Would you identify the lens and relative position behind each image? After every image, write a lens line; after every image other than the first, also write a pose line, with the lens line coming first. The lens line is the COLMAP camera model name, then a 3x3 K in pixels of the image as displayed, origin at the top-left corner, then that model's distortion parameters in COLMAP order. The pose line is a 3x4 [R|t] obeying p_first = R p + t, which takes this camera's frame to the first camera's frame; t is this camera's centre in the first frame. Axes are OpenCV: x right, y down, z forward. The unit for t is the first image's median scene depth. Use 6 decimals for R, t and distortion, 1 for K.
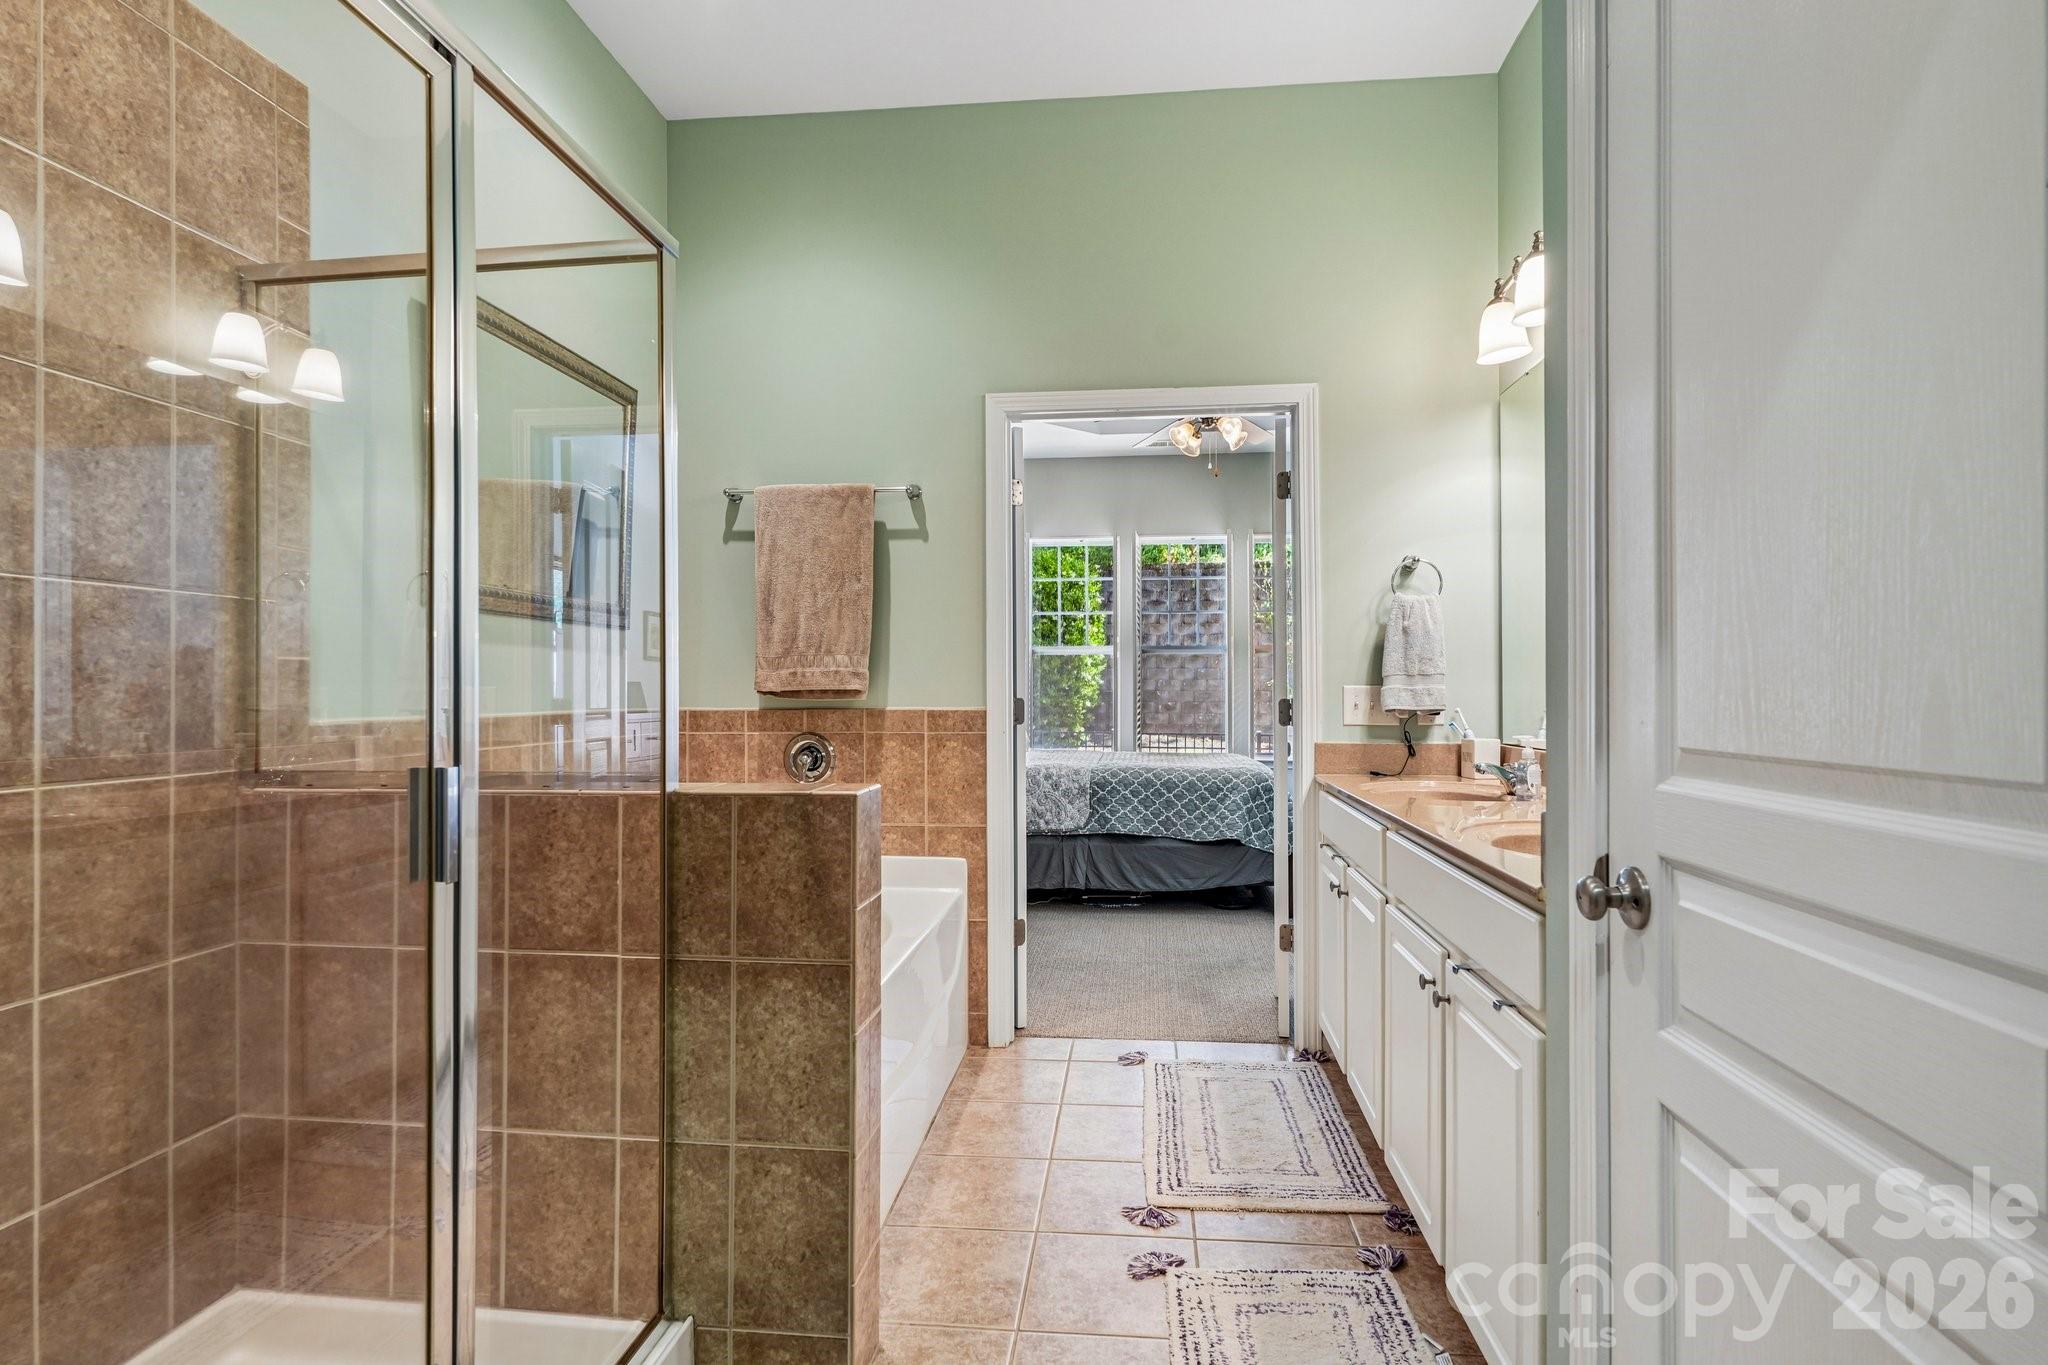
lens RADIAL K [[1000.0, 0, 1033.1], [0, 1000.0, 689.1], [0, 0, 1]] dist [0.005511, -0.000598]
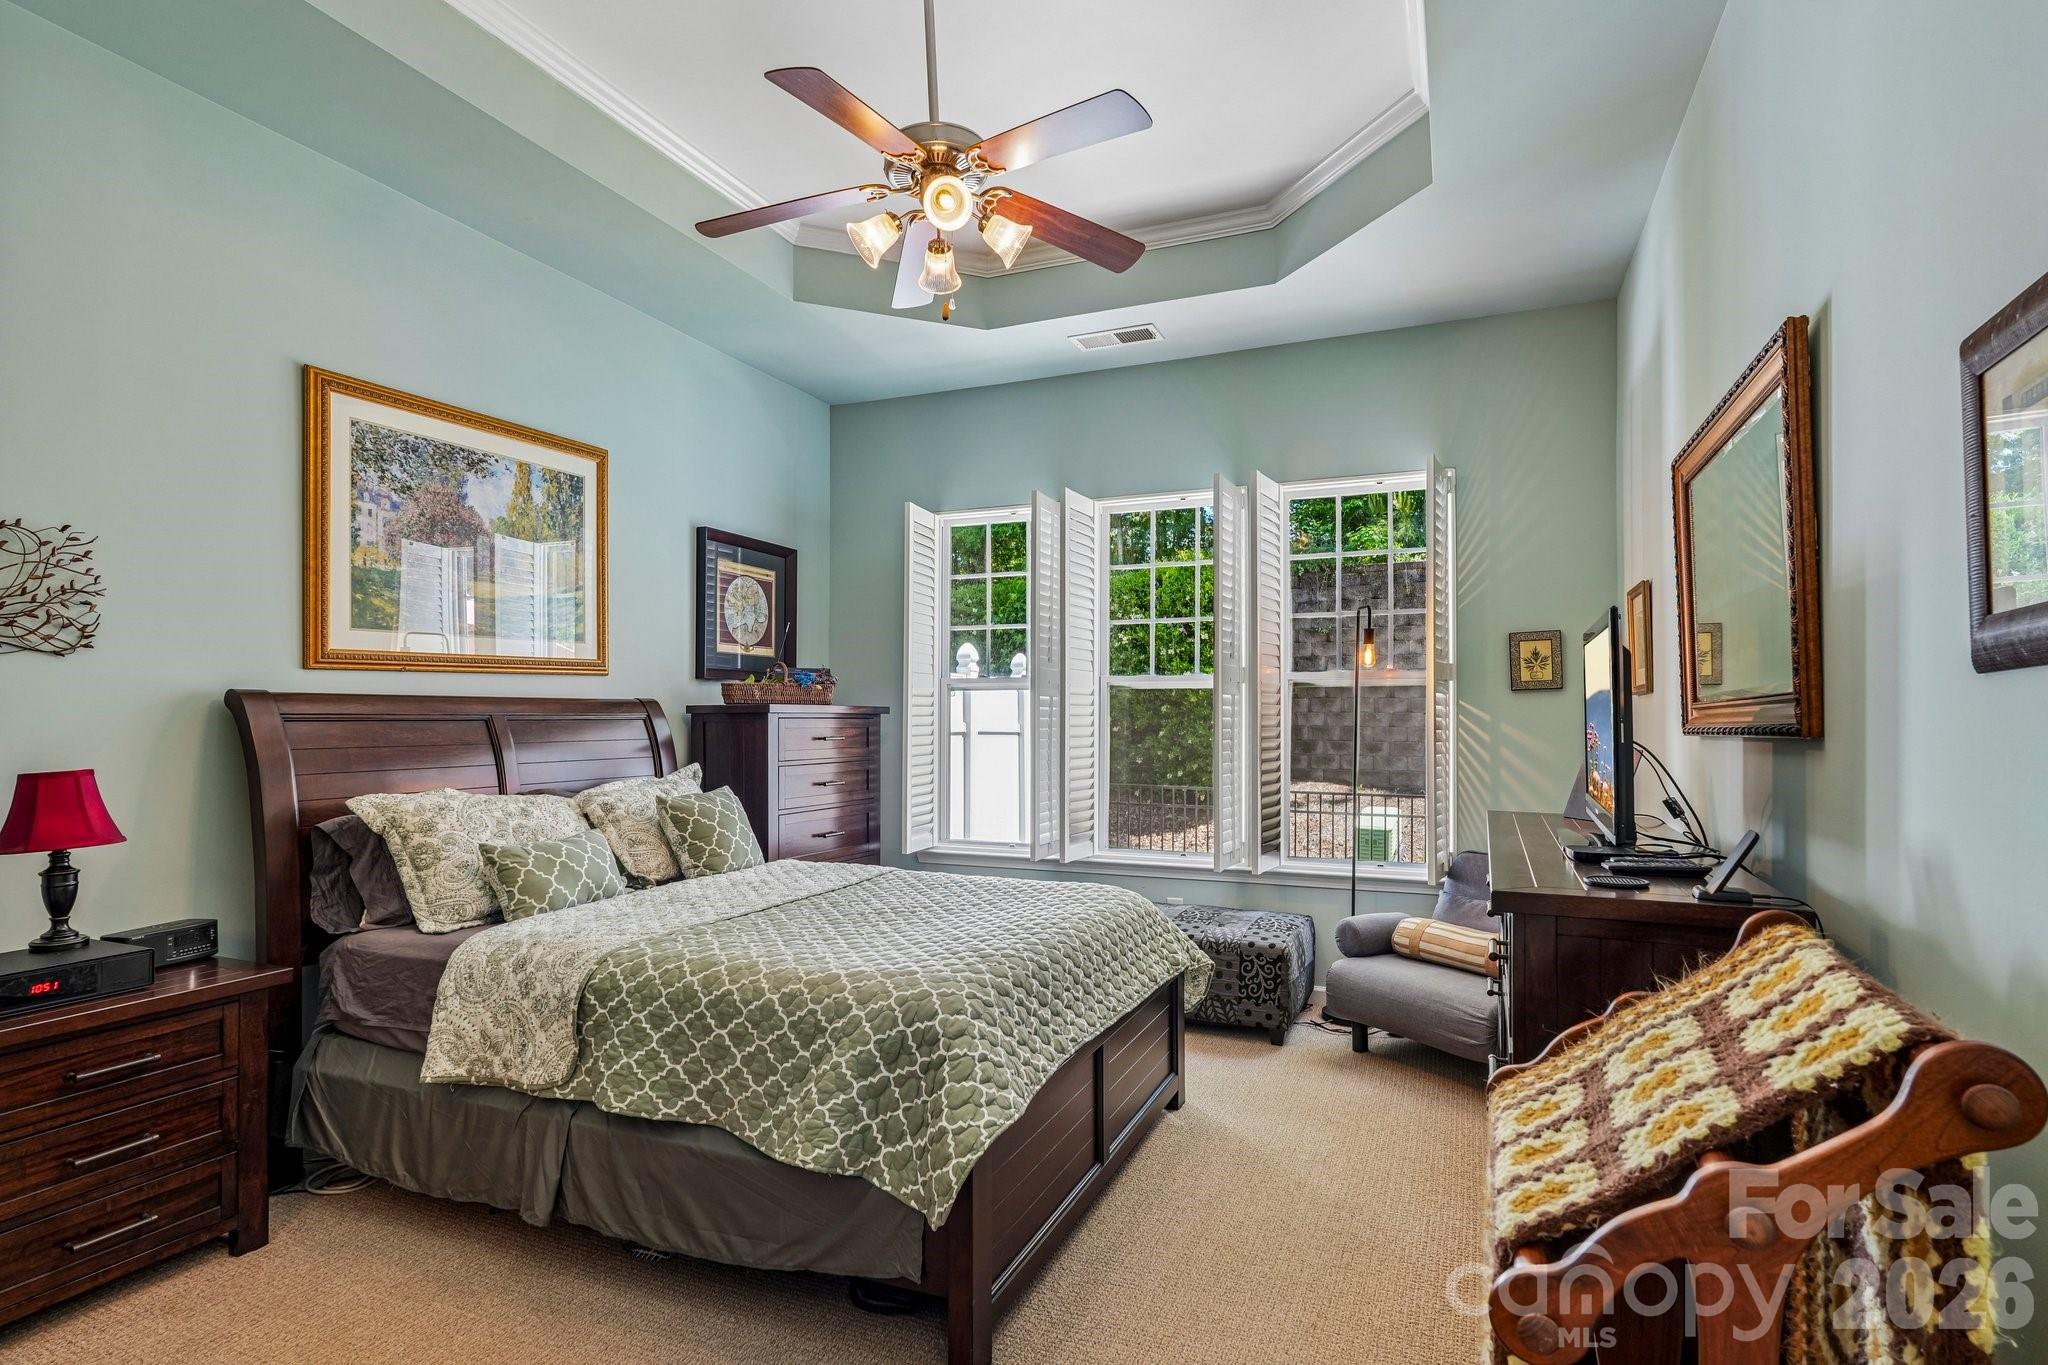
lens RADIAL K [[1000.0, 0, 1034.3], [0, 1000.0, 696.2], [0, 0, 1]] dist [0.005511, -0.000598]
pose [[0.957279, -0.005423, -0.289114, 0.393811], [0.000444, 0.999850, -0.017287, -0.033001], [0.289165, 0.016420, 0.957139, 0.616742]]
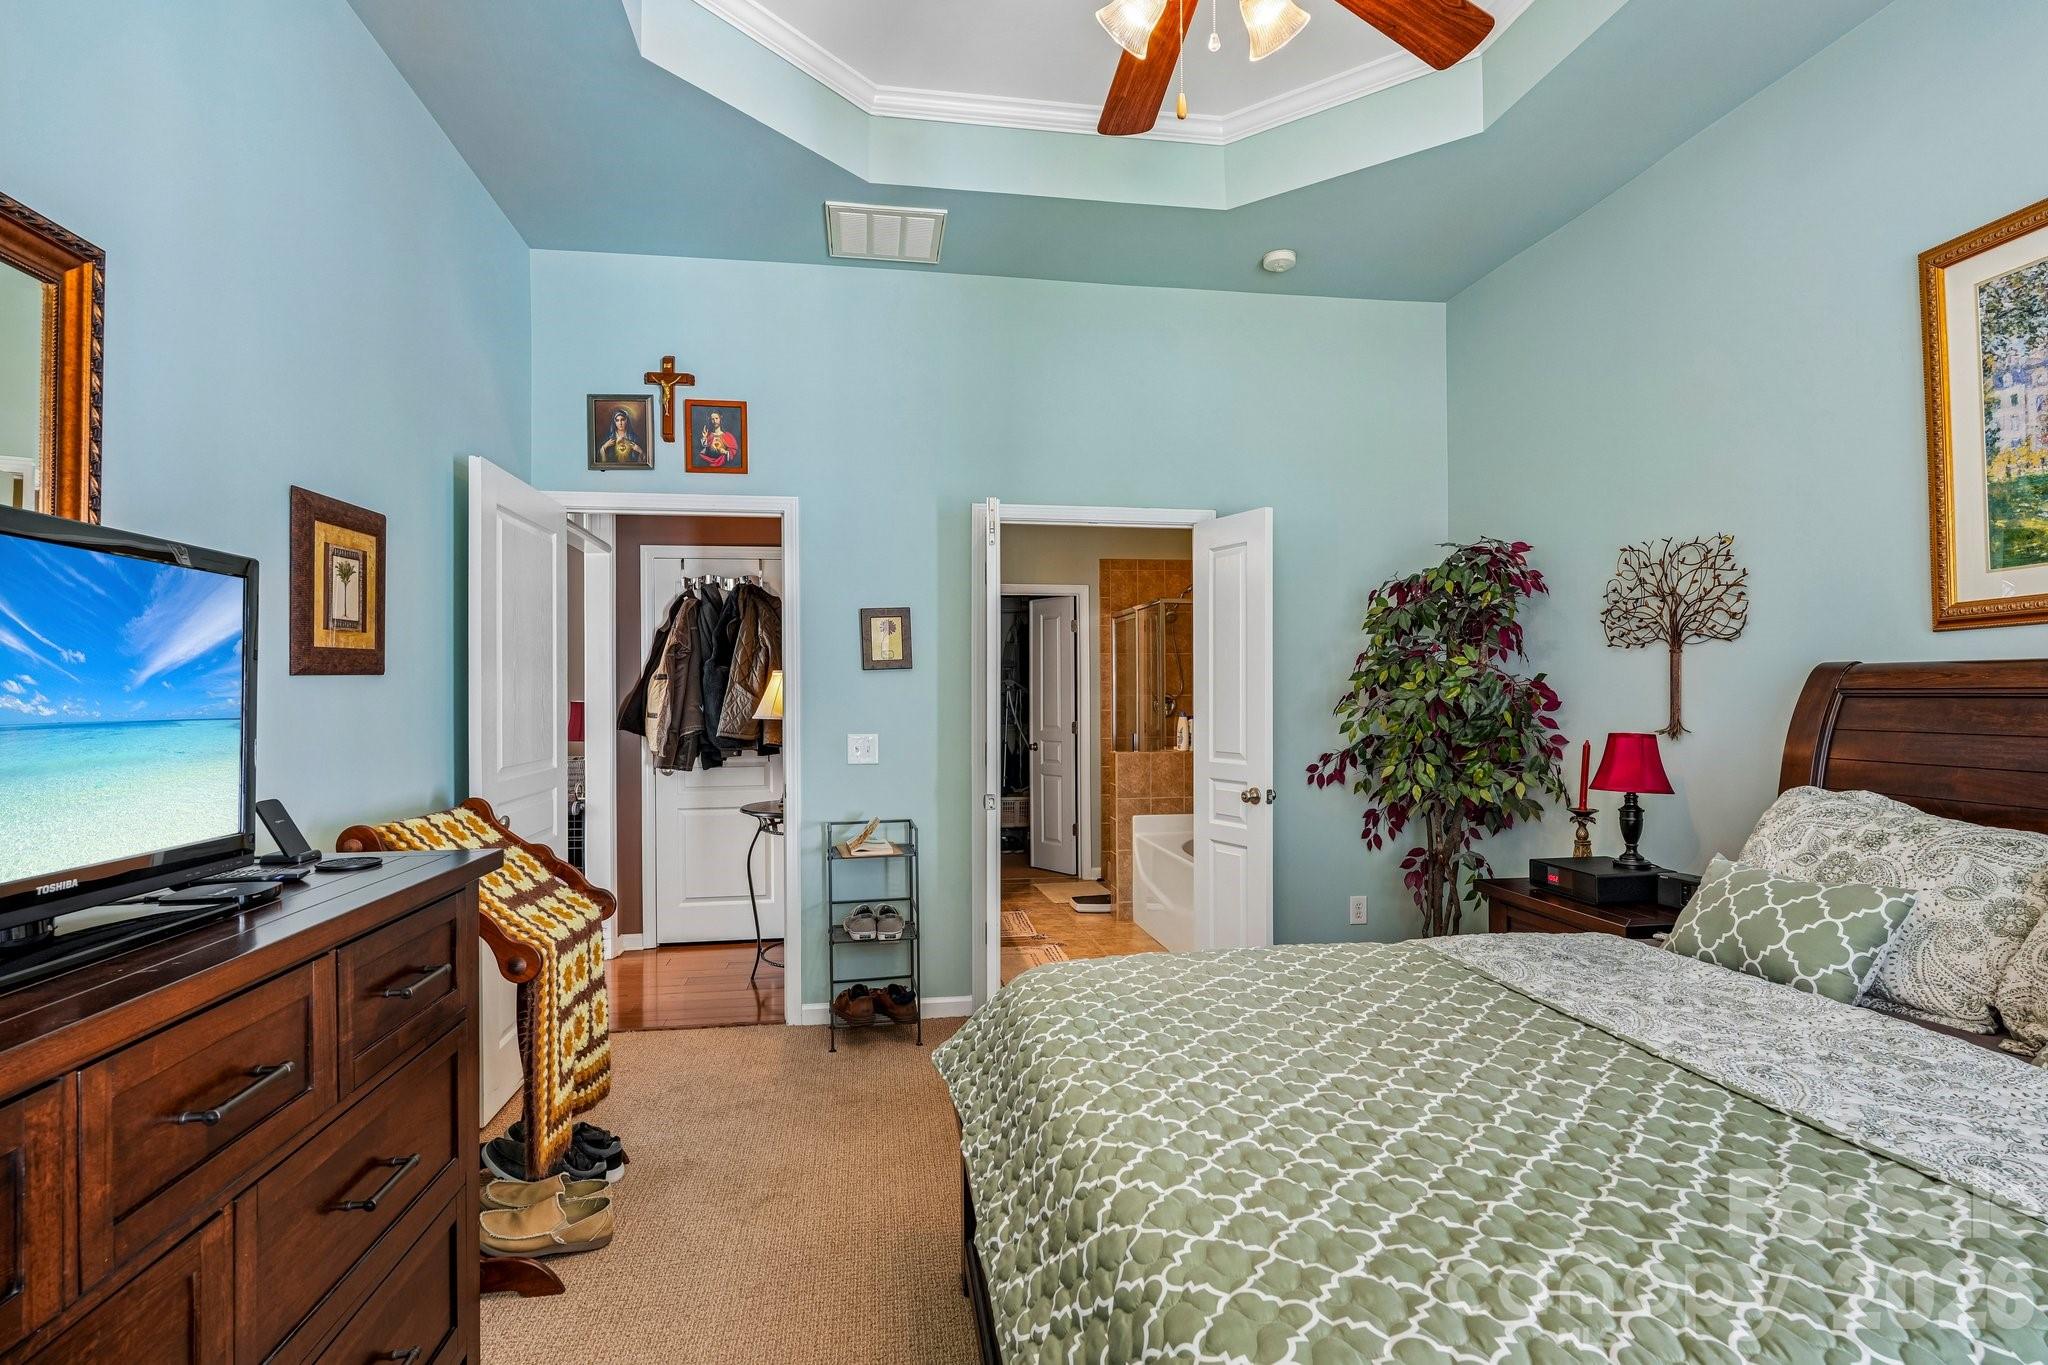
lens RADIAL K [[1000.0, 0, 1026.6], [0, 1000.0, 681.1], [0, 0, 1]] dist [0.005511, -0.000598]
pose [[-0.962084, 0.001748, -0.272749, 0.350661], [0.005522, 0.999899, -0.013073, -0.032359], [0.272698, -0.014084, -0.961996, 1.403686]]
